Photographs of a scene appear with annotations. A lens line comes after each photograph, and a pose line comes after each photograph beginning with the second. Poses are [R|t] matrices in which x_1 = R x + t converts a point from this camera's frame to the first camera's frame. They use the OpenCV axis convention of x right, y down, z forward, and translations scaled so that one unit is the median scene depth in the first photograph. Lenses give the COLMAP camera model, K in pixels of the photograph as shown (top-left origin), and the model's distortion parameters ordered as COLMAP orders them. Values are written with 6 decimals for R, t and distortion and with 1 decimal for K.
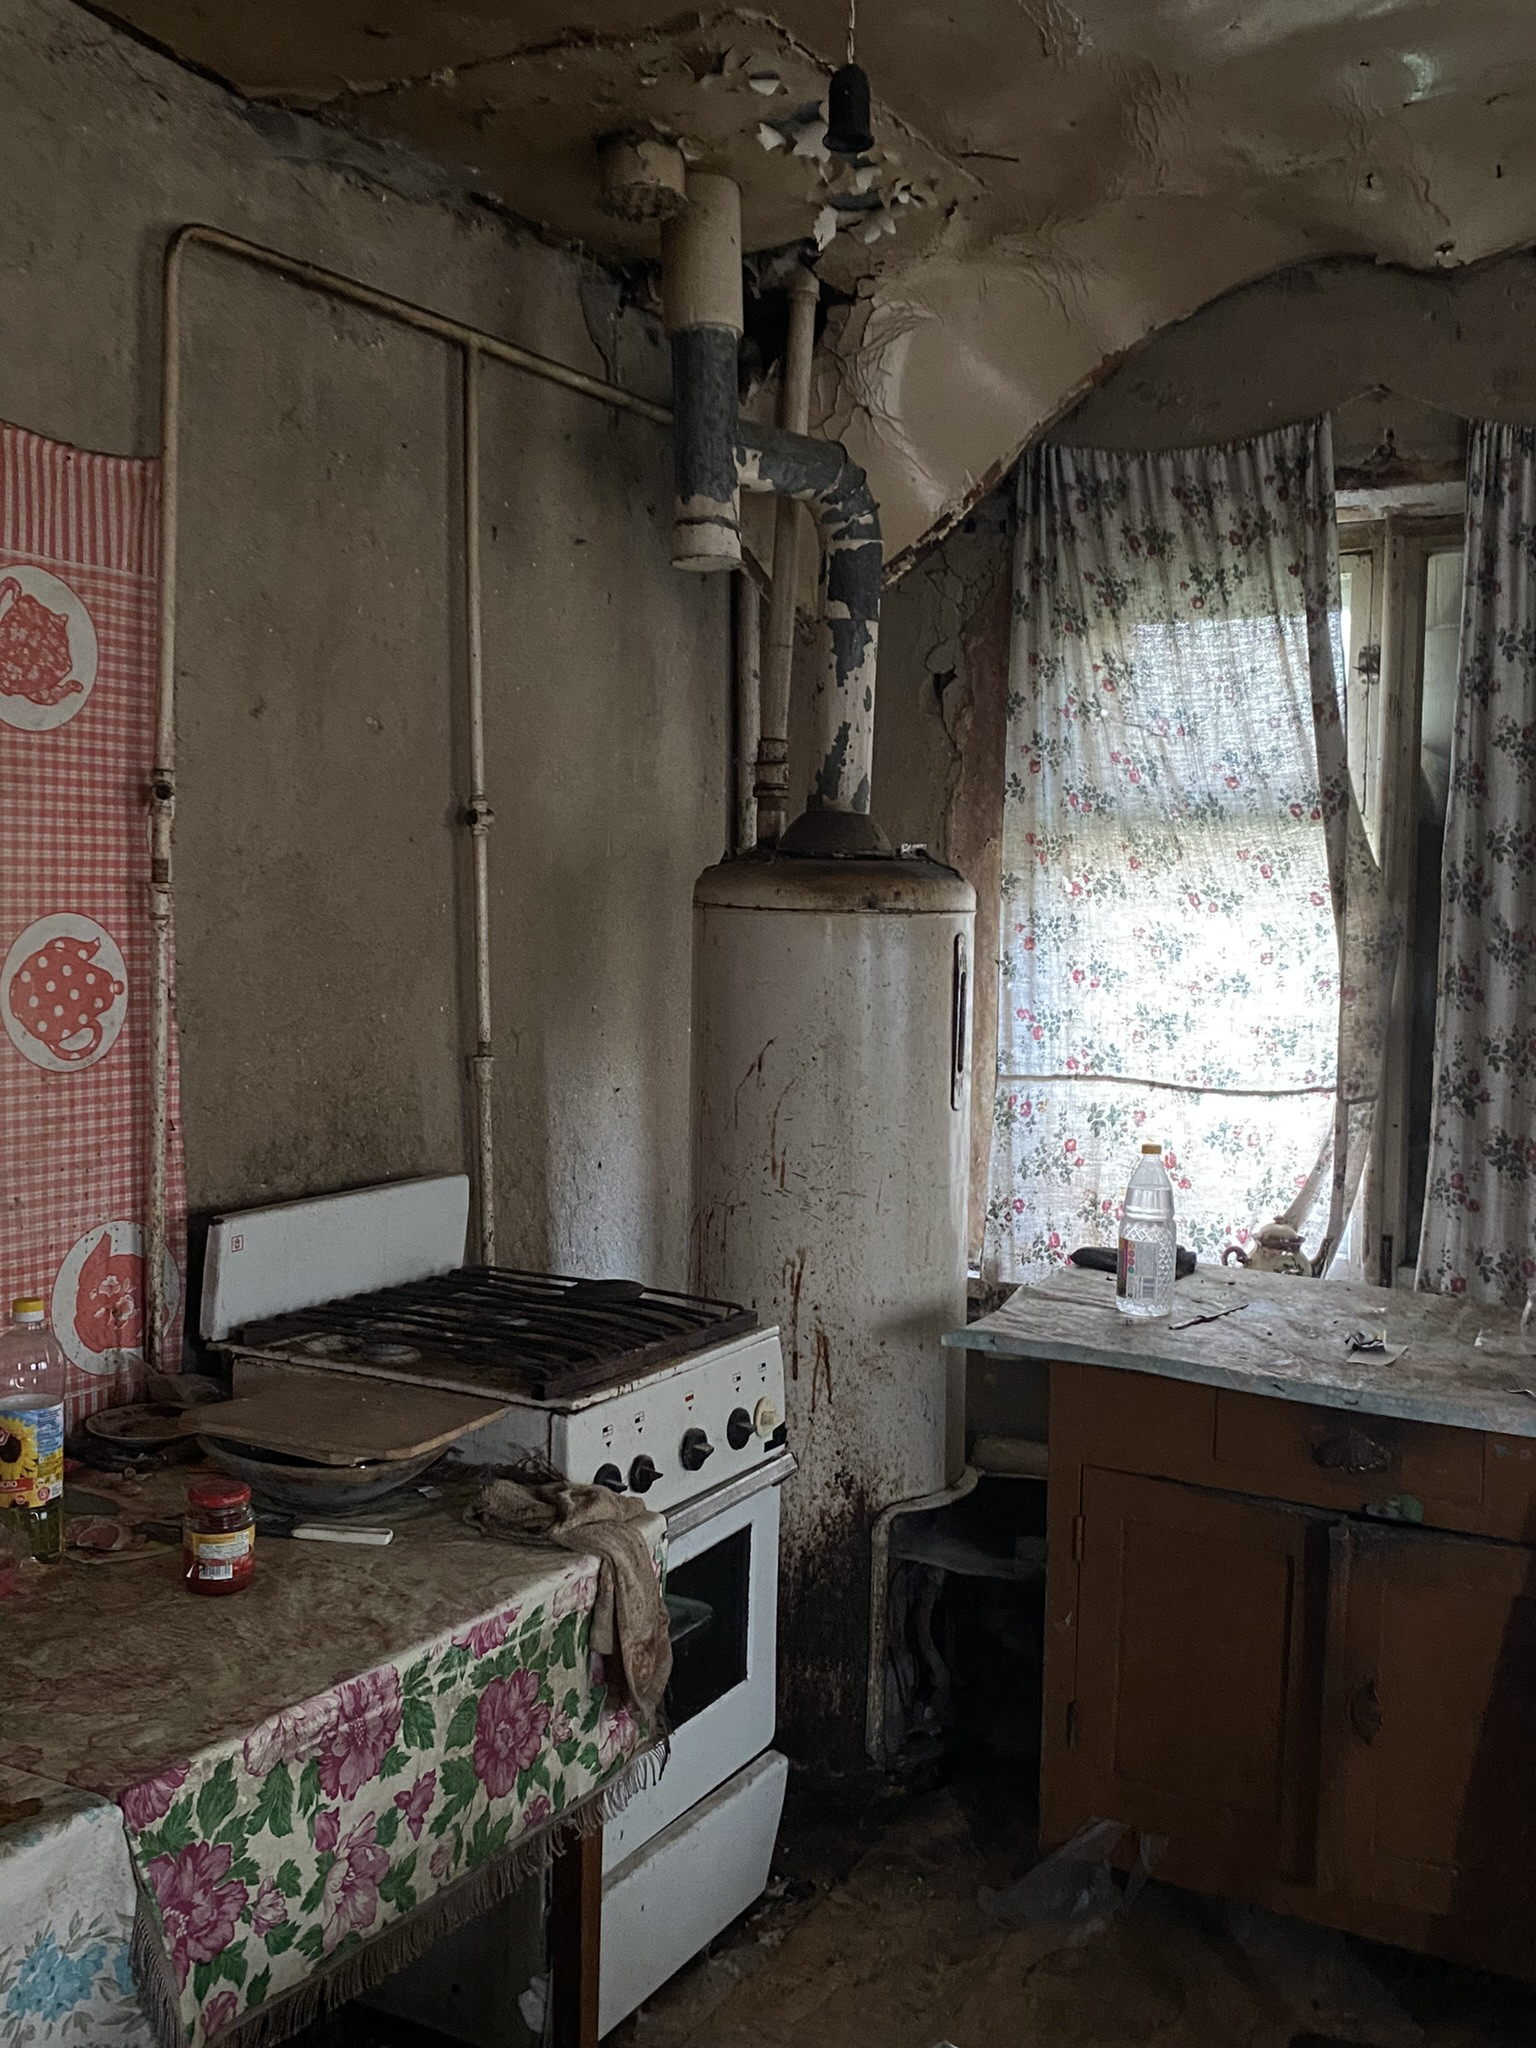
lens RADIAL K [[1976.5, 0, 765.5], [0, 1976.5, 957.7], [0, 0, 1]] dist [0.158382, -0.533510]
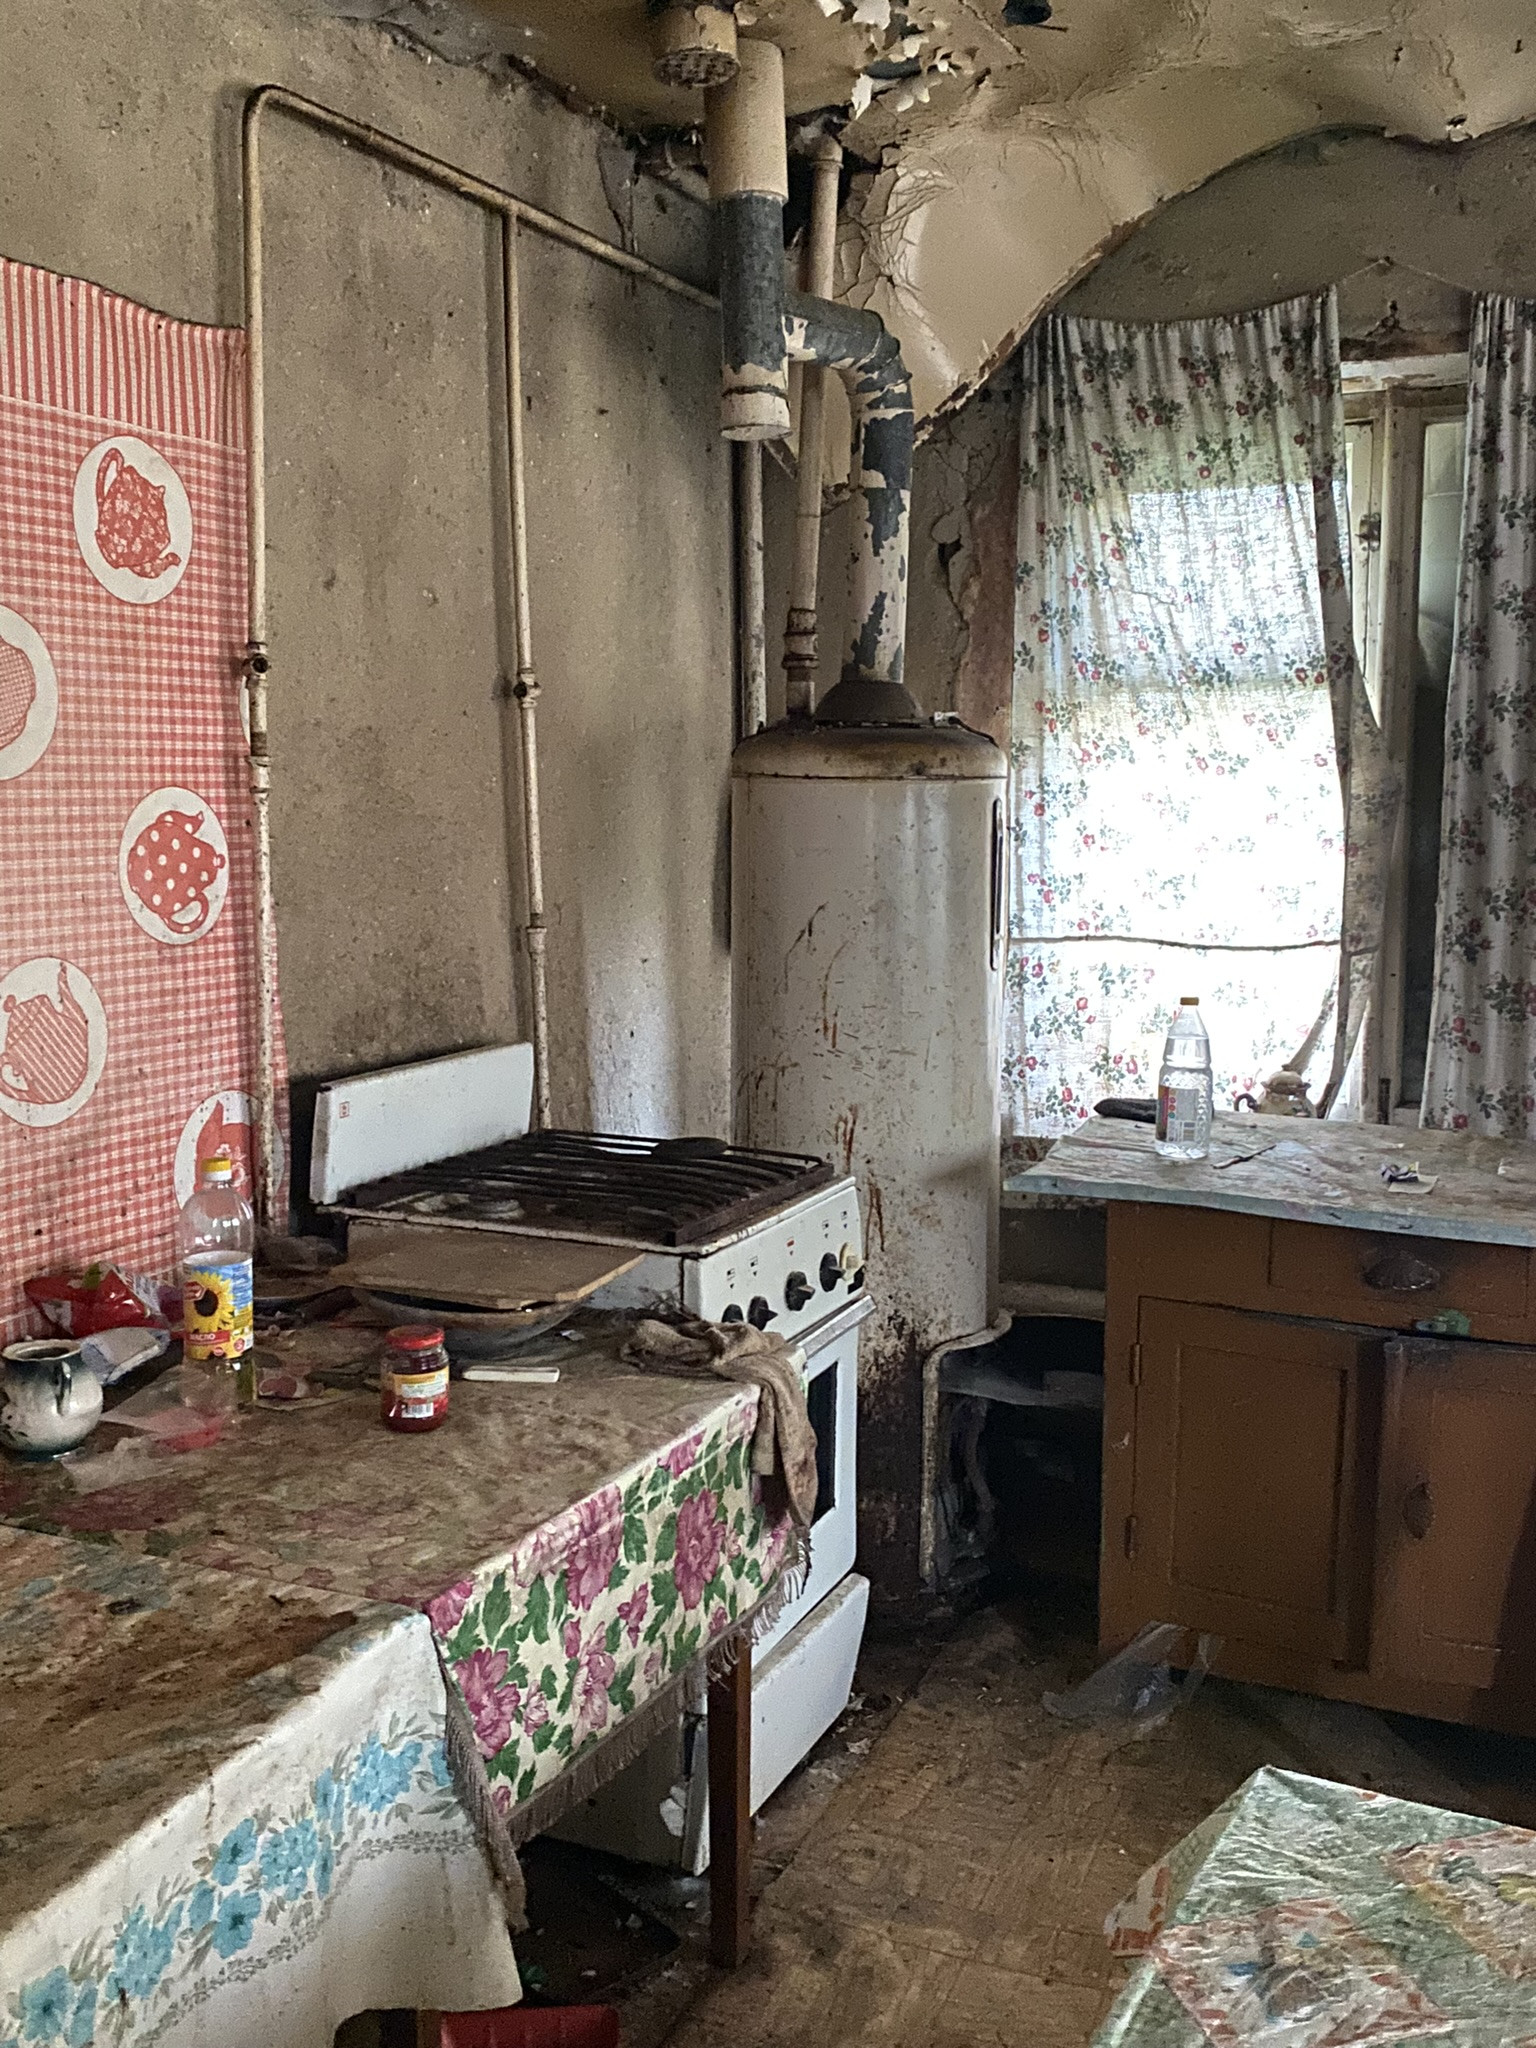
lens RADIAL K [[1980.7, 0, 769.1], [0, 1980.7, 977.9], [0, 0, 1]] dist [0.086060, -0.266457]
pose [[0.996834, -0.023692, 0.075901, -0.102670], [0.018522, 0.997506, 0.068111, 0.008561], [-0.077325, -0.066490, 0.994786, -0.022836]]
